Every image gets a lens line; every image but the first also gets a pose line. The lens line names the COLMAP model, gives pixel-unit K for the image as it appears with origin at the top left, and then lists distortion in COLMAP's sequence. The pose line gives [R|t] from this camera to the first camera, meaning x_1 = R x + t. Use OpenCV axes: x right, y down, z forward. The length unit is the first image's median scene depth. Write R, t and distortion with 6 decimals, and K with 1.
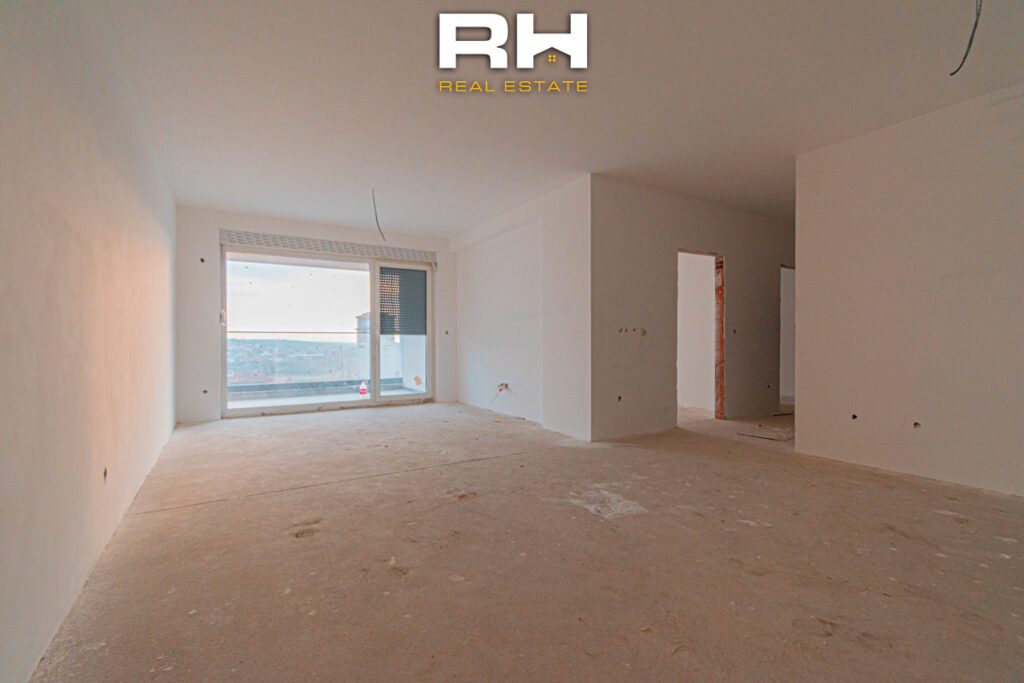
lens RADIAL K [[464.9, 0, 512.4], [0, 464.9, 343.2], [0, 0, 1]] dist [0.010697, -0.003982]
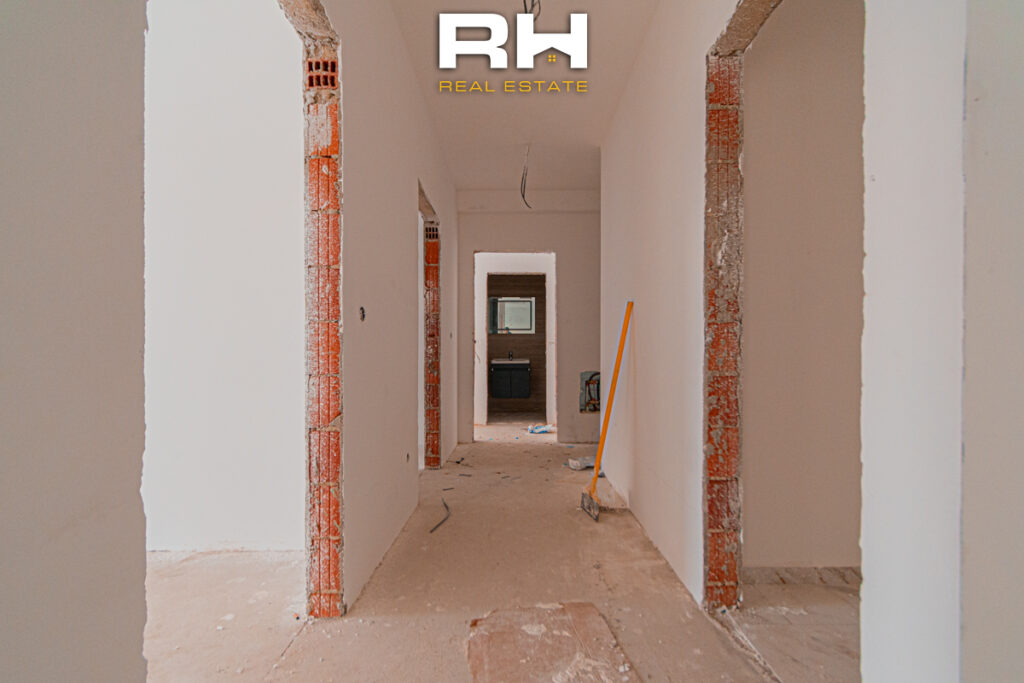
lens RADIAL K [[464.9, 0, 512.4], [0, 464.9, 343.0], [0, 0, 1]] dist [0.010697, -0.003982]
pose [[0.535536, -0.008793, 0.844466, 0.265924], [0.003037, 0.999959, 0.008486, -0.006983], [-0.844507, -0.001980, 0.535541, 0.749834]]
